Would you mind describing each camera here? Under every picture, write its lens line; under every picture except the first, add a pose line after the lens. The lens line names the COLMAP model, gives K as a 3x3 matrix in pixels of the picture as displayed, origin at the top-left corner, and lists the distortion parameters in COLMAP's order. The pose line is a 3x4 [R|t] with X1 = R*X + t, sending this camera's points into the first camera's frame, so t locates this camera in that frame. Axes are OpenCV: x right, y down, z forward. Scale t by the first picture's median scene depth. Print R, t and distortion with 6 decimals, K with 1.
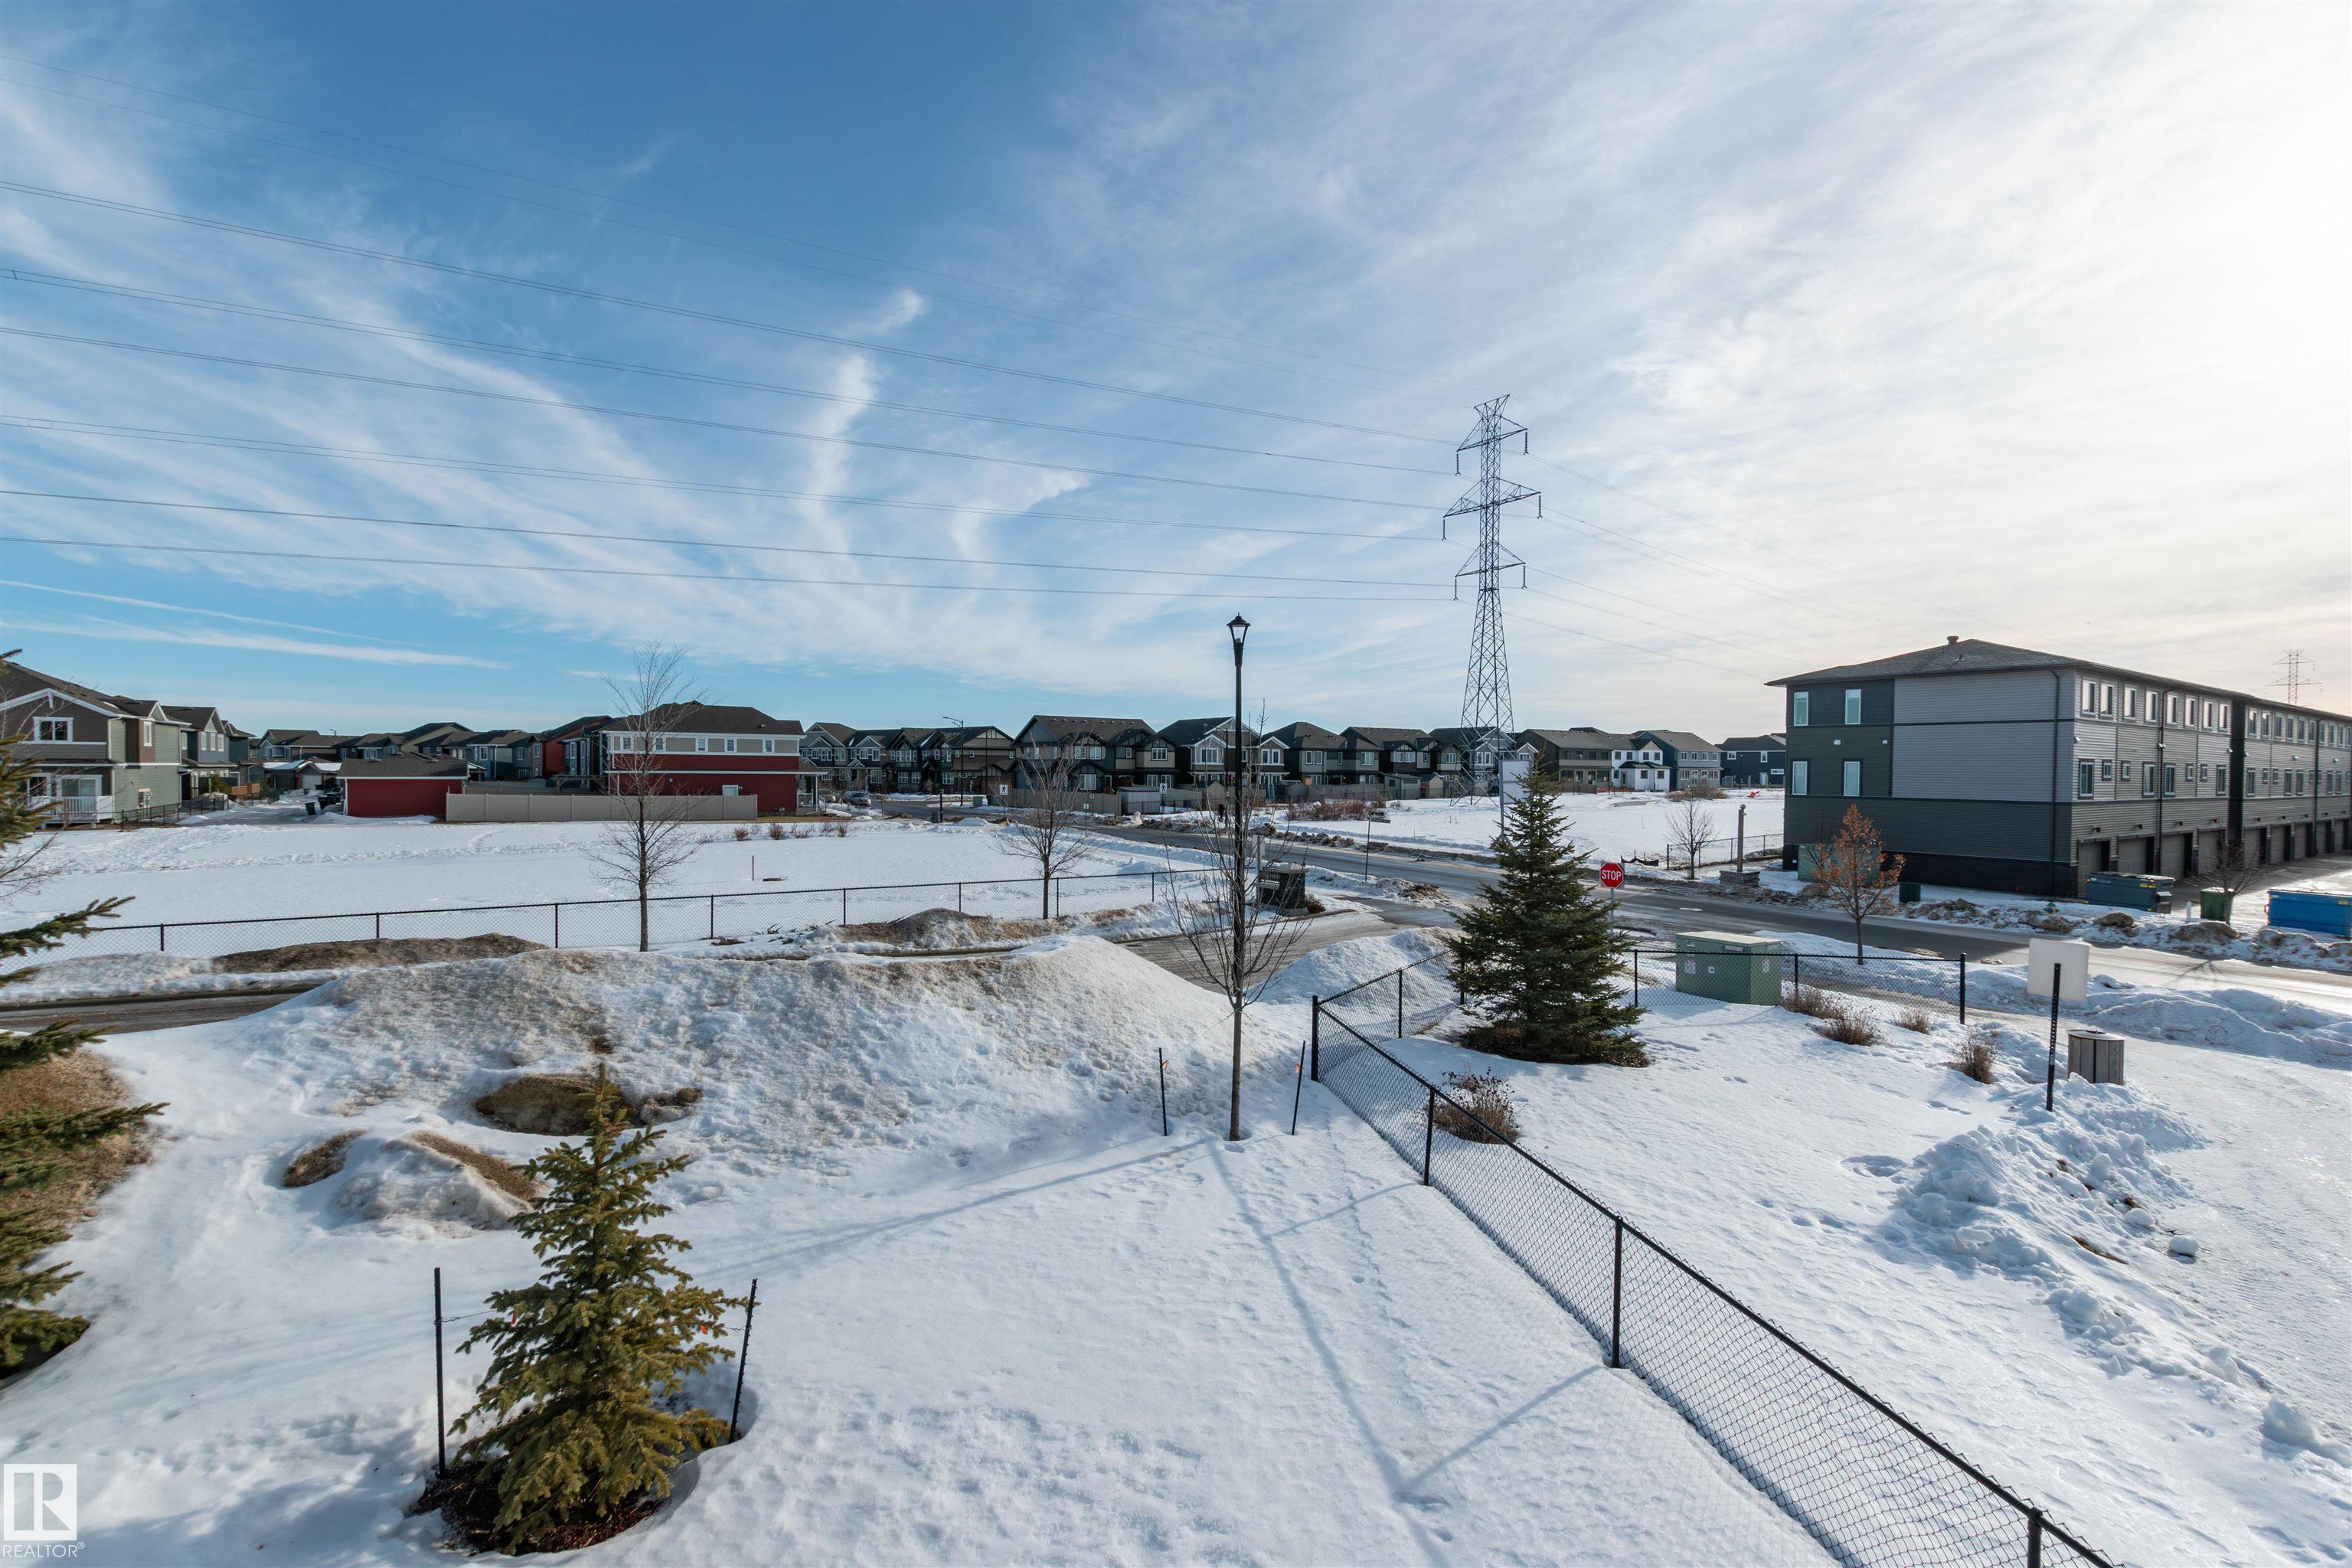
lens RADIAL K [[1030.8, 0, 1154.9], [0, 1030.8, 762.2], [0, 0, 1]] dist [0.005355, -0.002891]
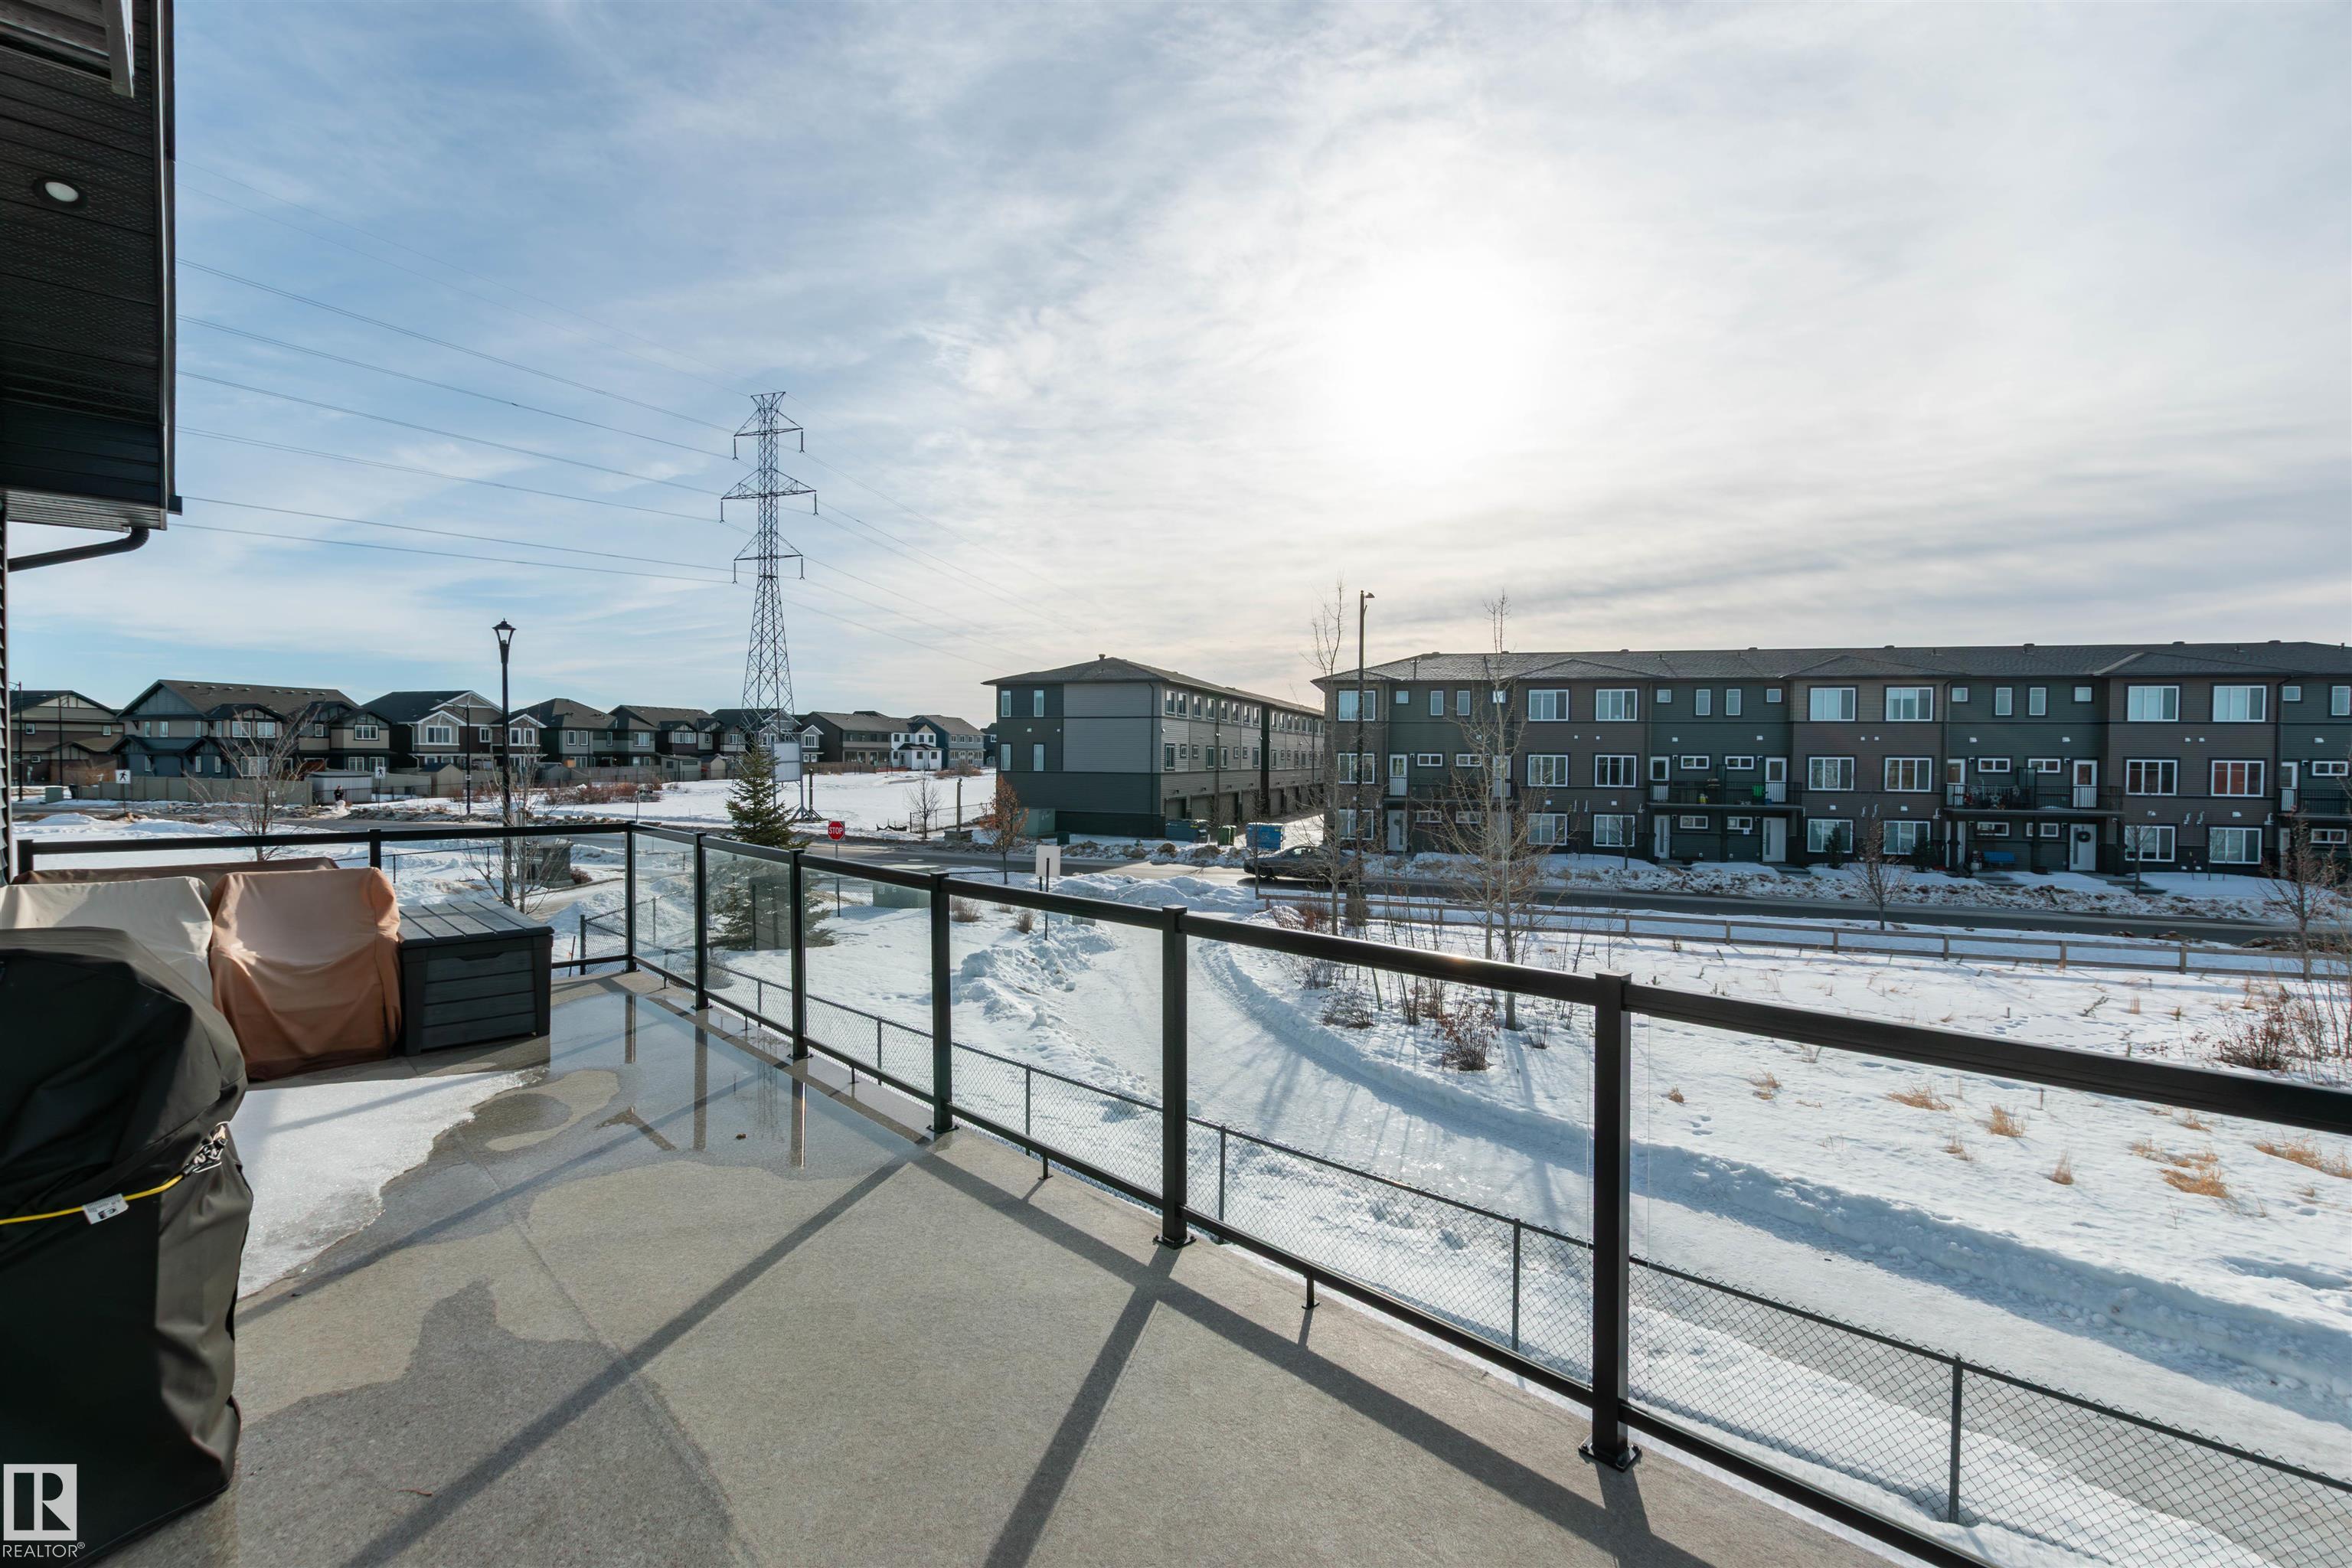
lens RADIAL K [[1030.8, 0, 1154.7], [0, 1030.8, 774.1], [0, 0, 1]] dist [0.005355, -0.002891]
pose [[0.788413, -0.013716, 0.614993, -0.015361], [-0.004458, 0.999598, 0.028009, -0.000388], [-0.615130, -0.024825, 0.788035, -0.098854]]
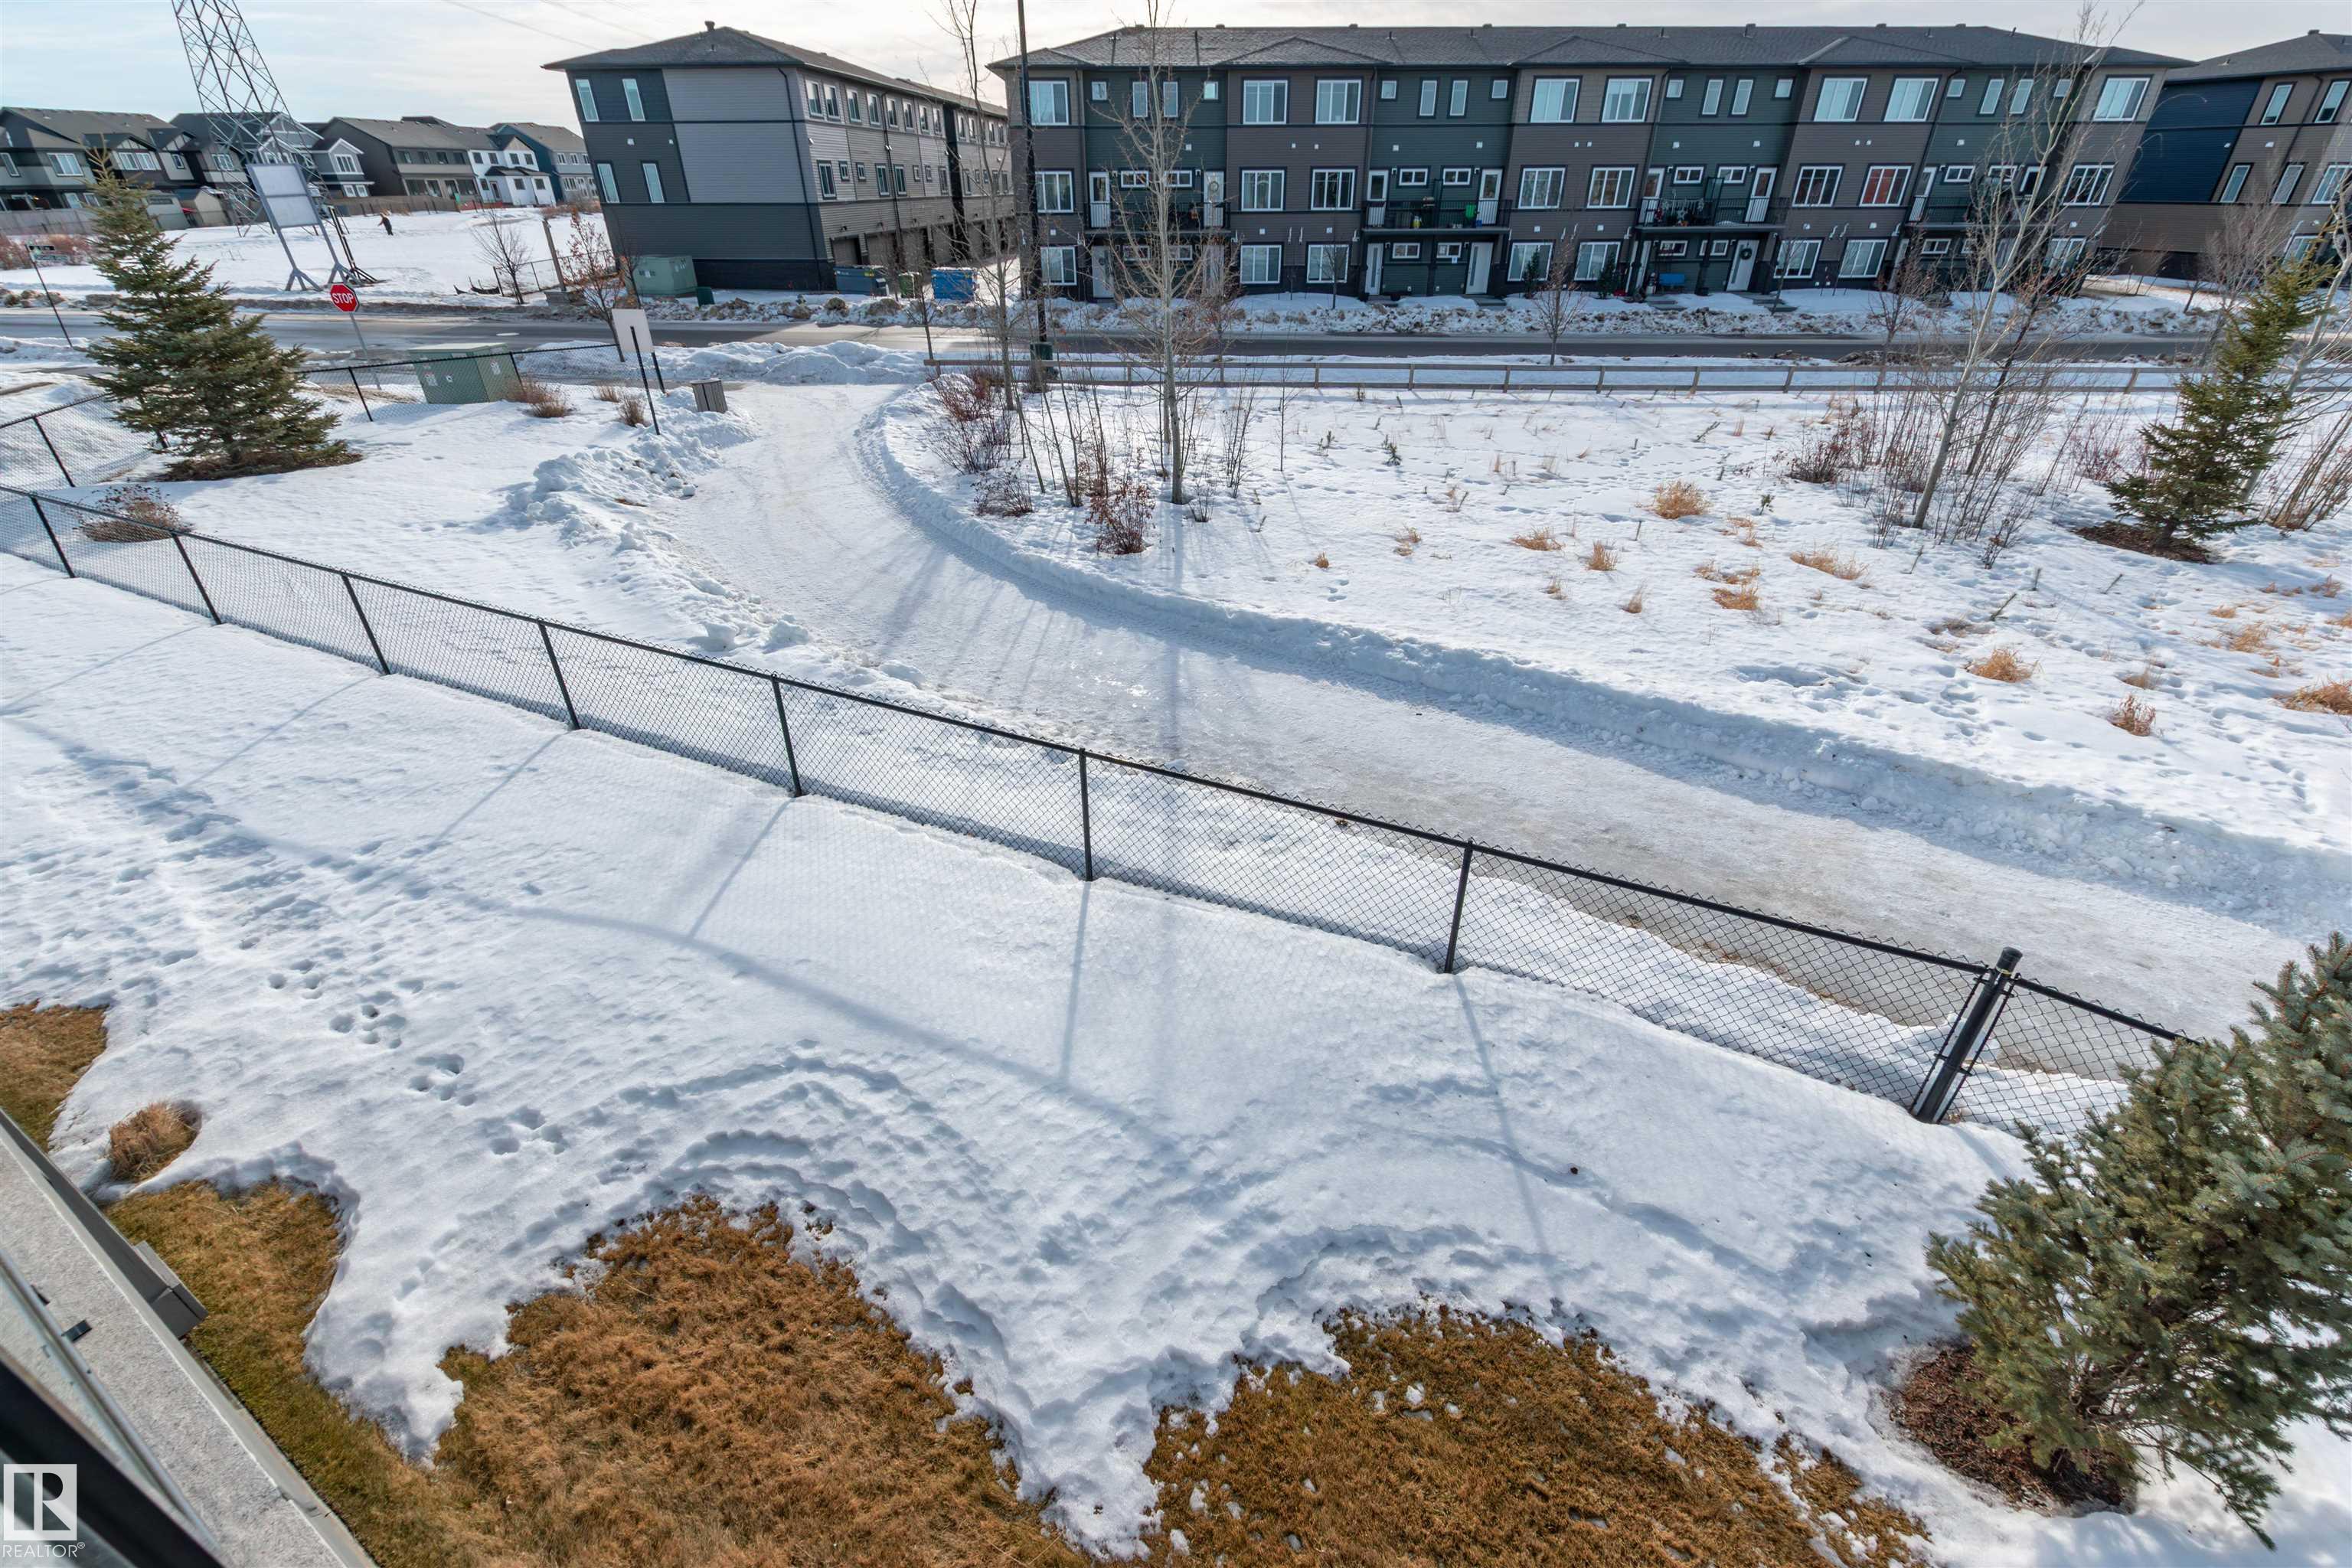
lens RADIAL K [[1030.8, 0, 1164.2], [0, 1030.8, 789.8], [0, 0, 1]] dist [0.005355, -0.002891]
pose [[0.598466, -0.419003, 0.682843, 0.014043], [0.006545, 0.854859, 0.518819, 0.001446], [-0.801121, -0.306026, 0.514347, -0.096244]]
